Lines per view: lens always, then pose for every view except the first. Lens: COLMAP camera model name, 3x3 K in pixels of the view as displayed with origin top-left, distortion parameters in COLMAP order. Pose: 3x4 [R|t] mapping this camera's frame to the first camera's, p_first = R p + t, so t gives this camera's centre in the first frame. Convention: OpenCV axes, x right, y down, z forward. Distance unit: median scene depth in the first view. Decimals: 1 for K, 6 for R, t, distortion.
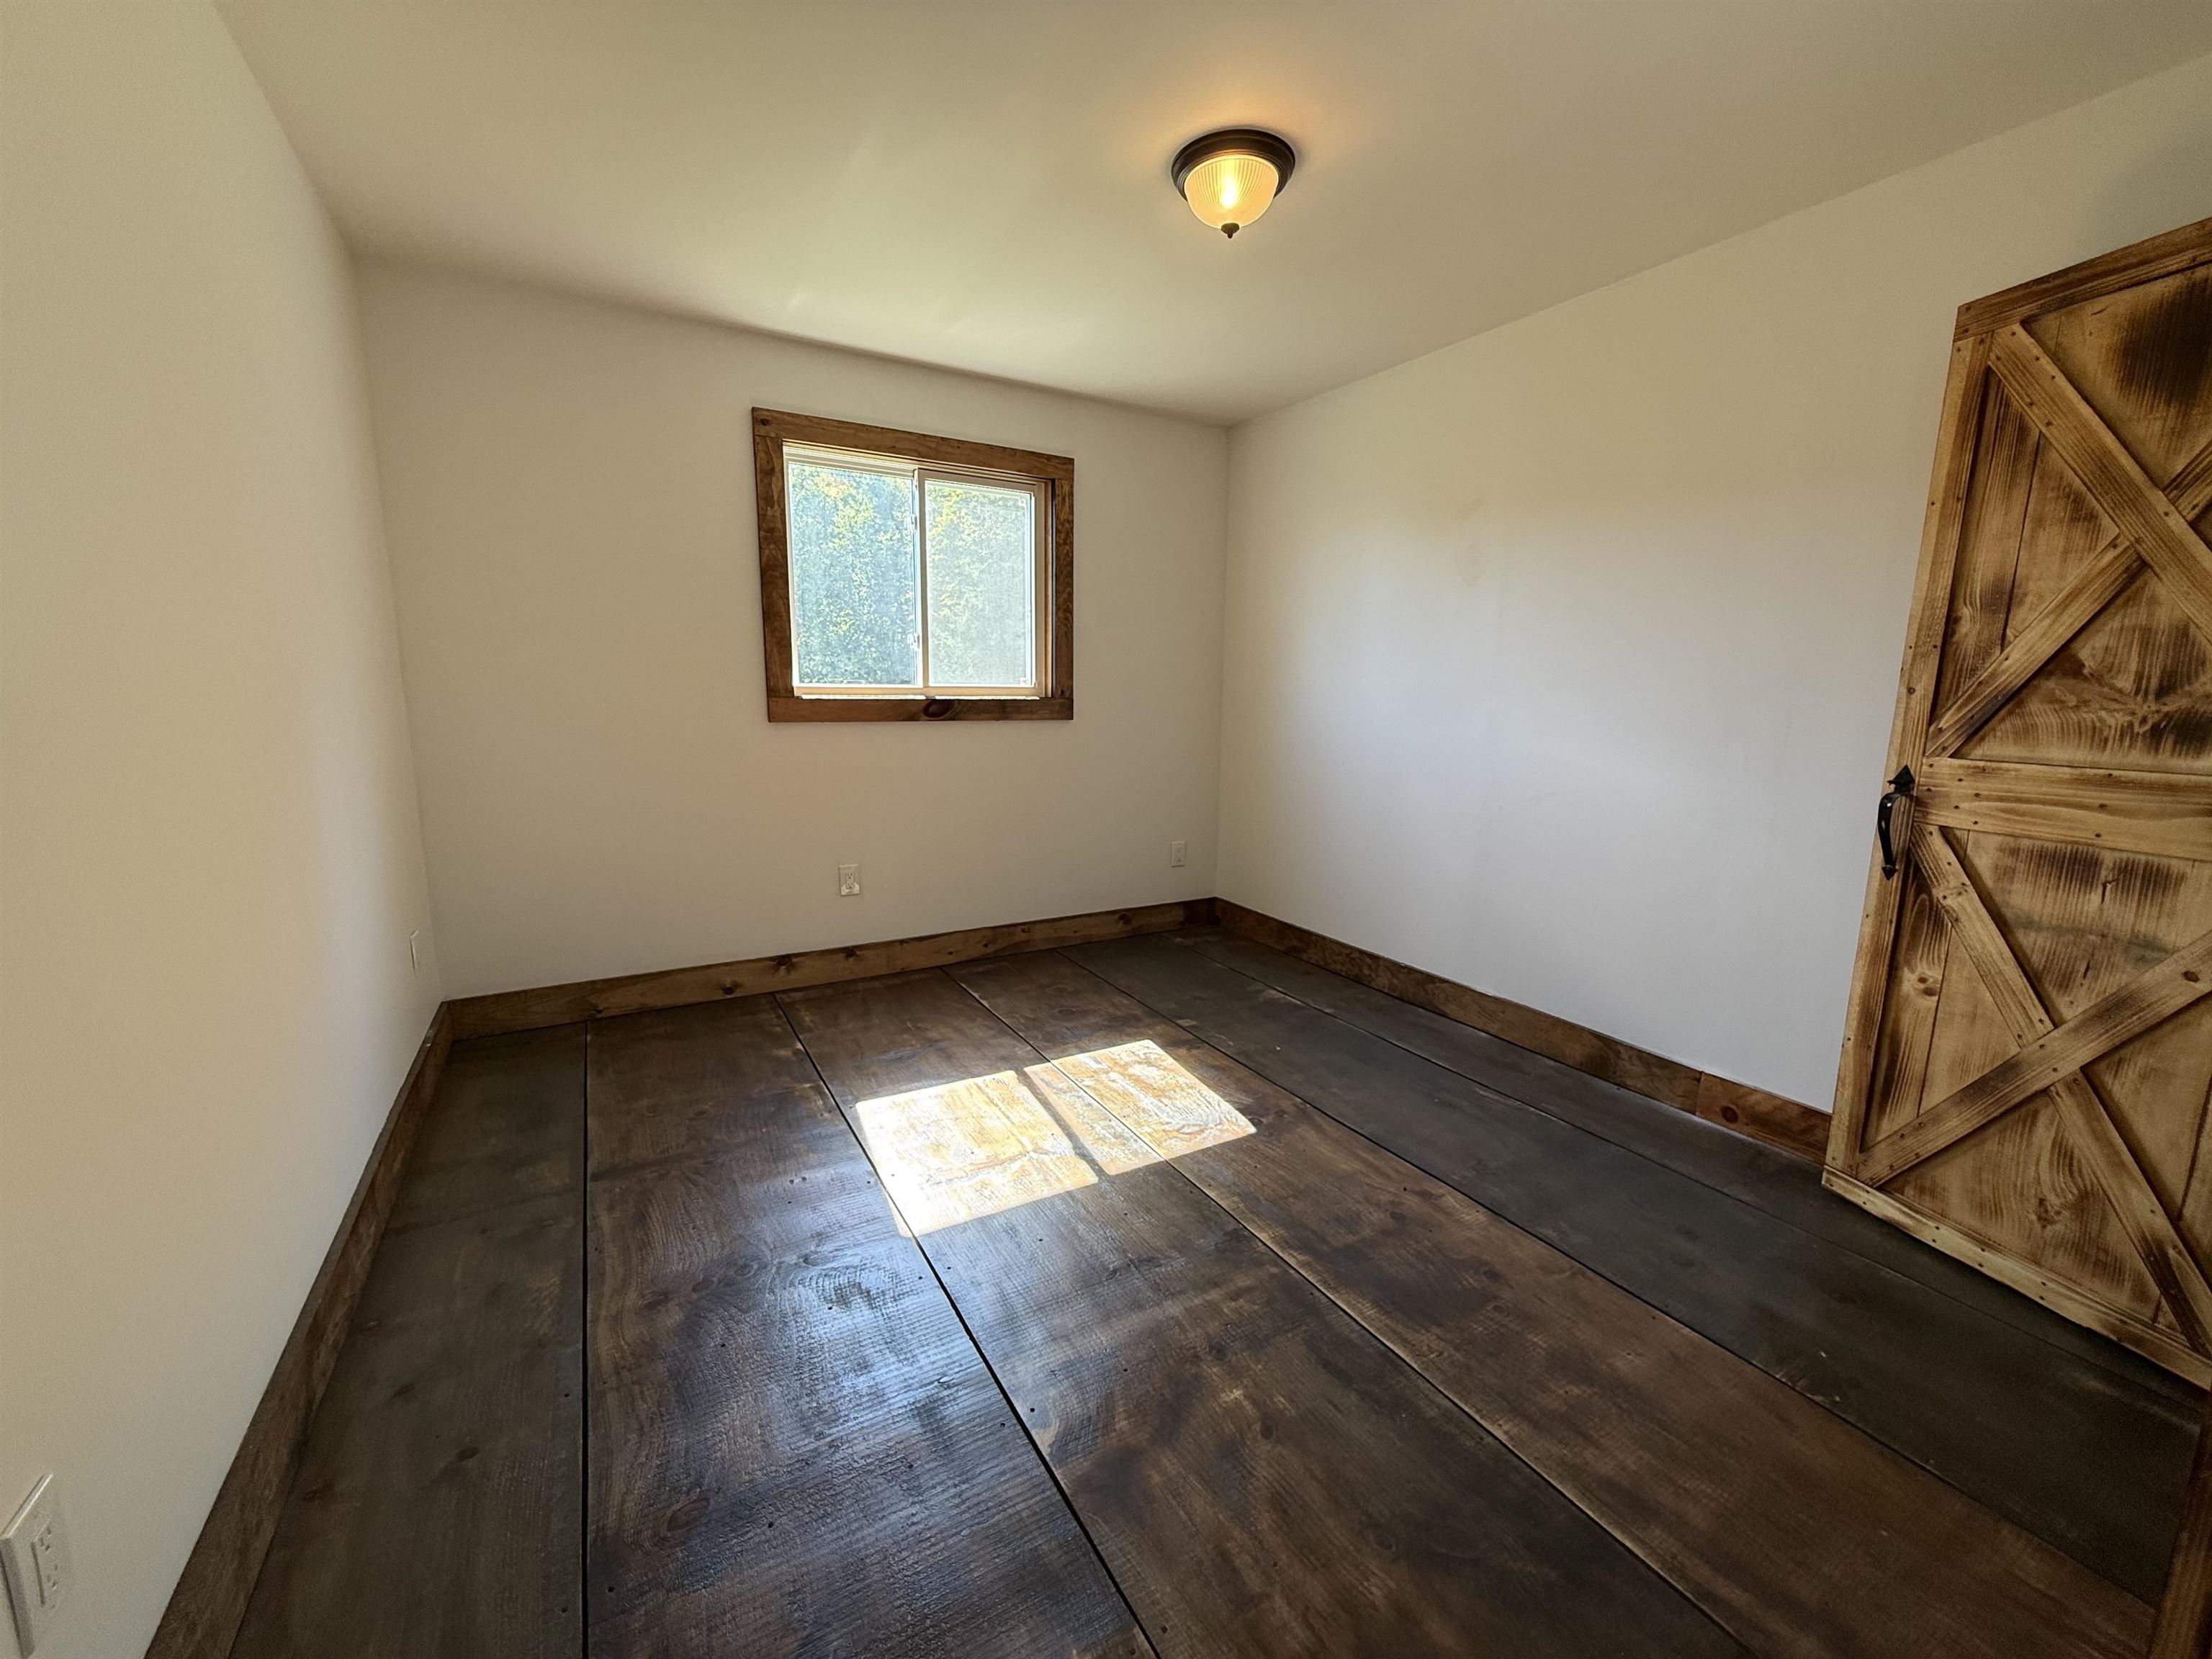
lens RADIAL K [[881.9, 0, 1116.0], [0, 881.9, 833.5], [0, 0, 1]] dist [-0.000741, 0.000906]
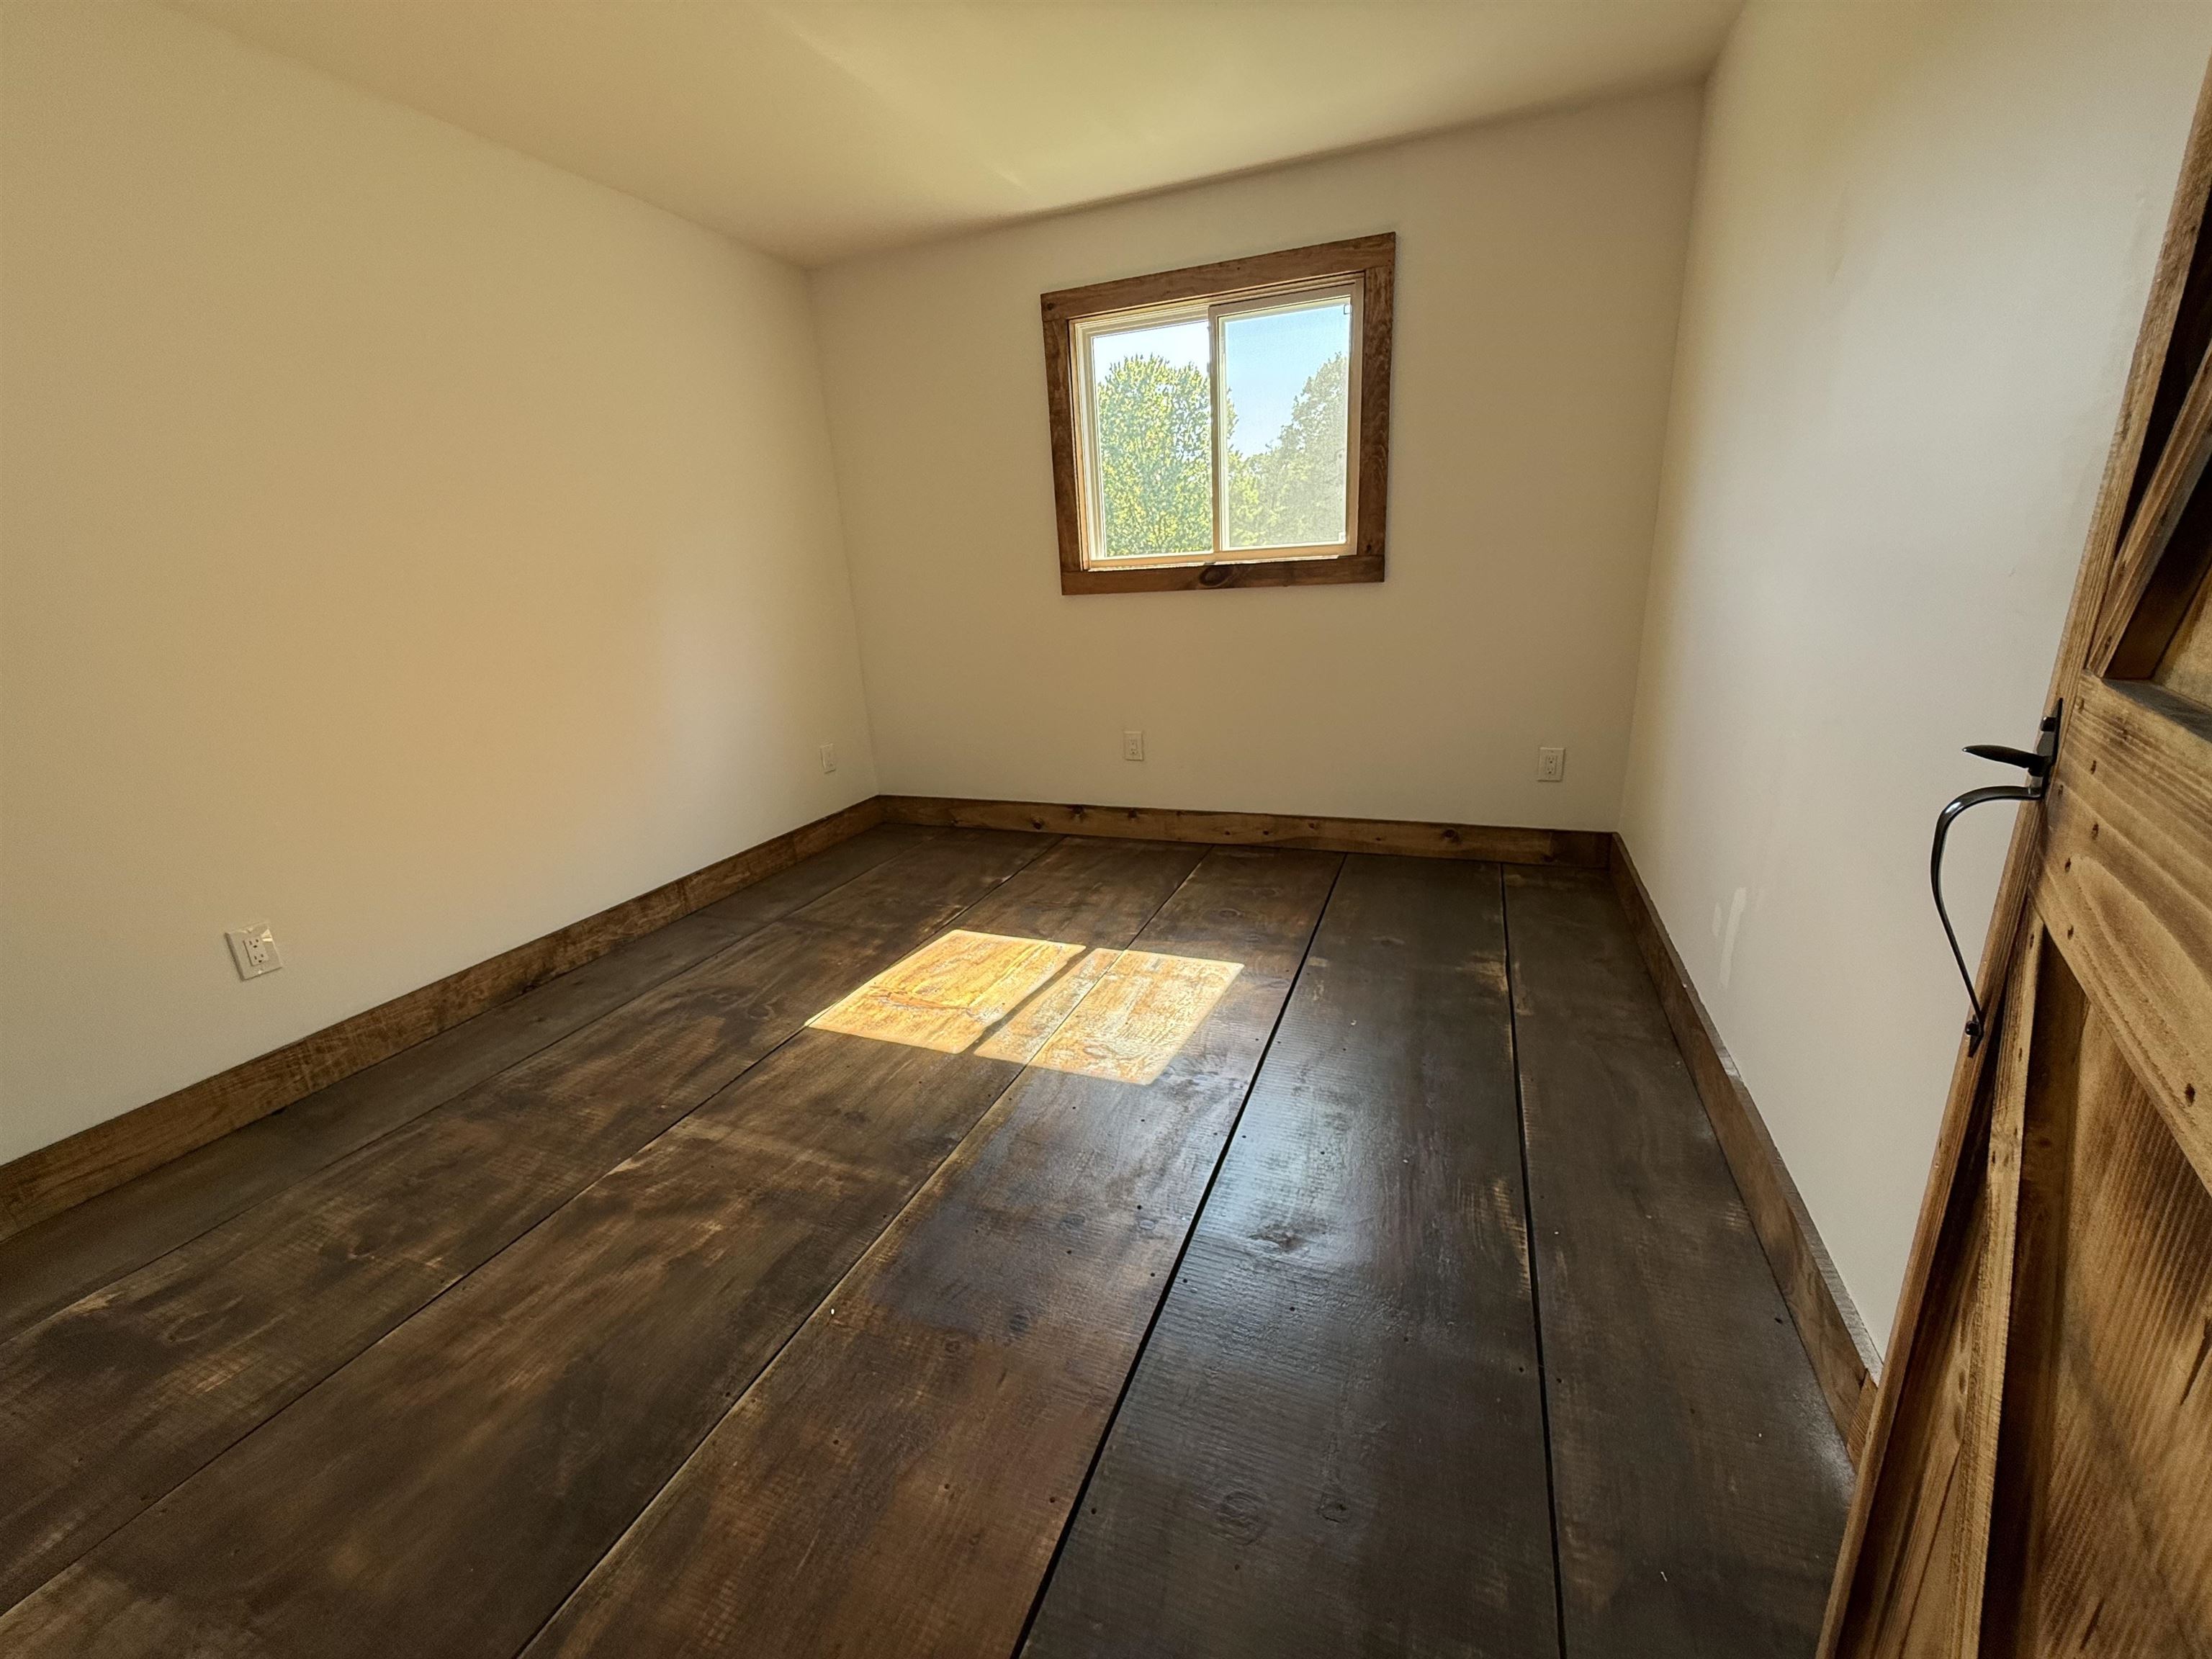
lens RADIAL K [[881.9, 0, 1106.0], [0, 881.9, 833.0], [0, 0, 1]] dist [-0.000741, 0.000906]
pose [[0.617731, 0.186773, -0.763888, 0.542472], [-0.068632, 0.980484, 0.184231, -0.040058], [0.783389, -0.061377, 0.618494, 0.332880]]
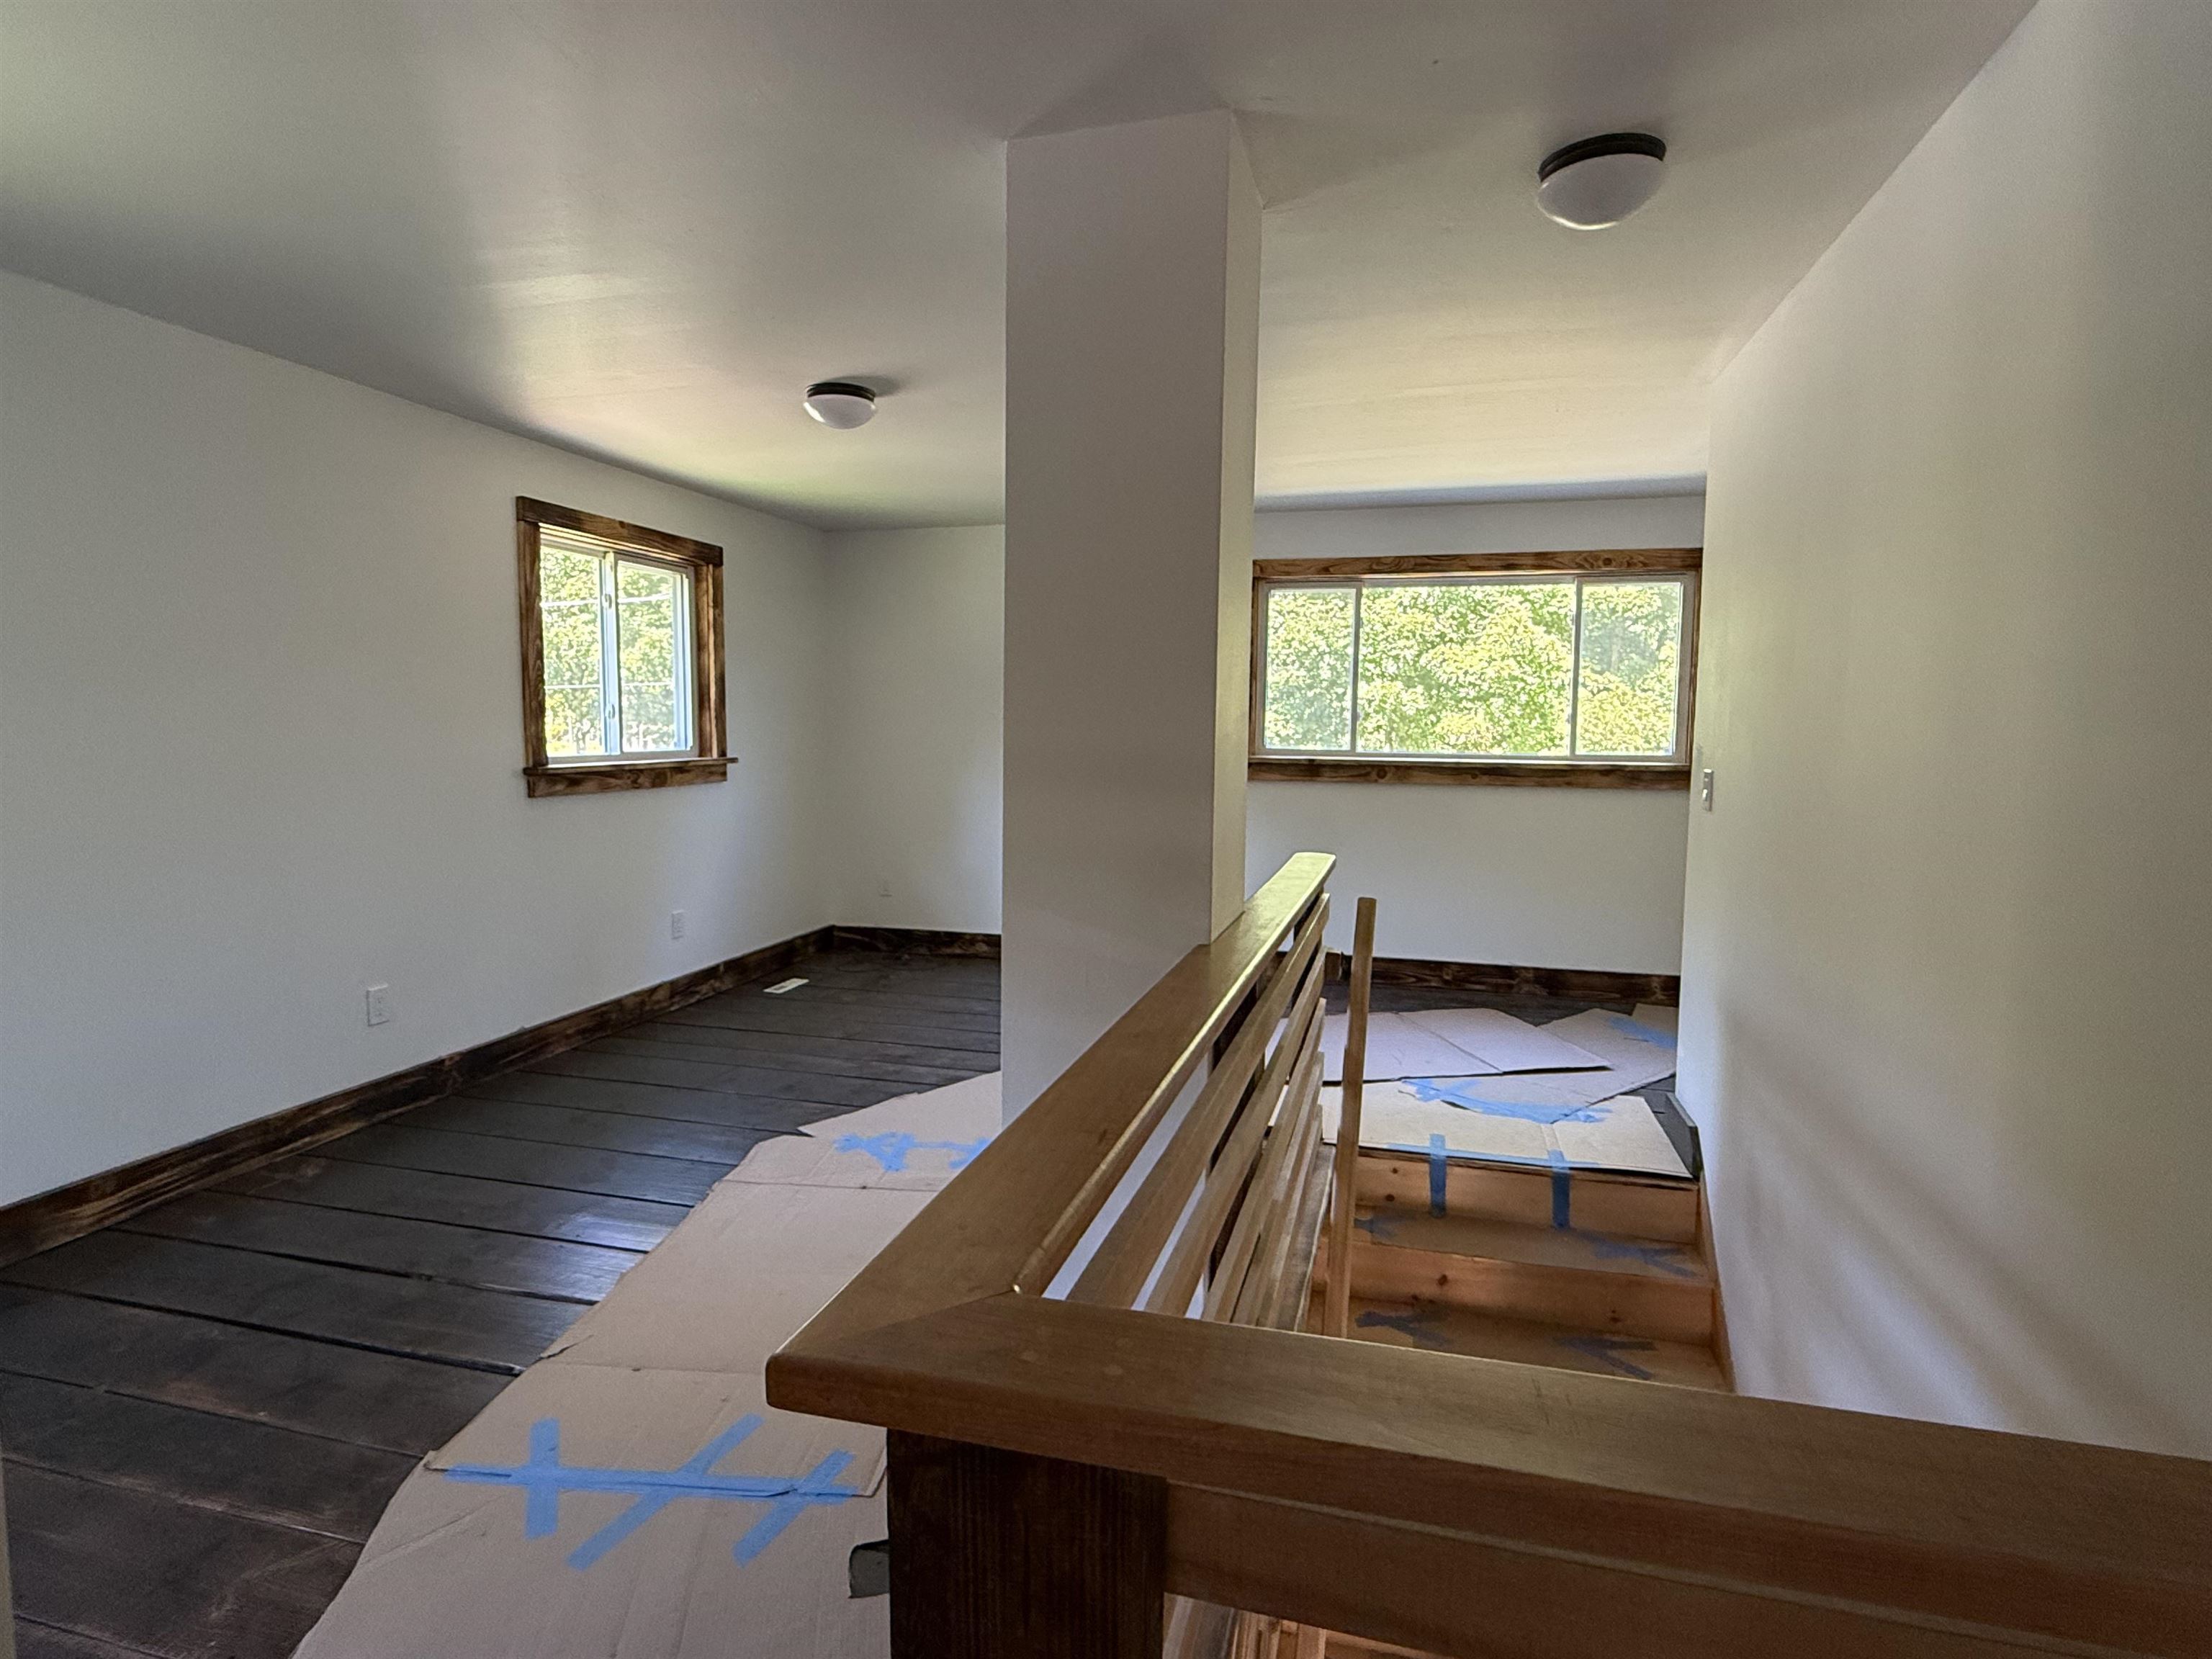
lens RADIAL K [[1153.5, 0, 1102.9], [0, 1153.5, 819.4], [0, 0, 1]] dist [-0.001874, -0.000056]
pose [[0.701827, -0.077319, 0.708139, -0.865510], [0.139164, 0.989819, -0.029849, 0.034078], [-0.698621, 0.119497, 0.705442, -0.382620]]
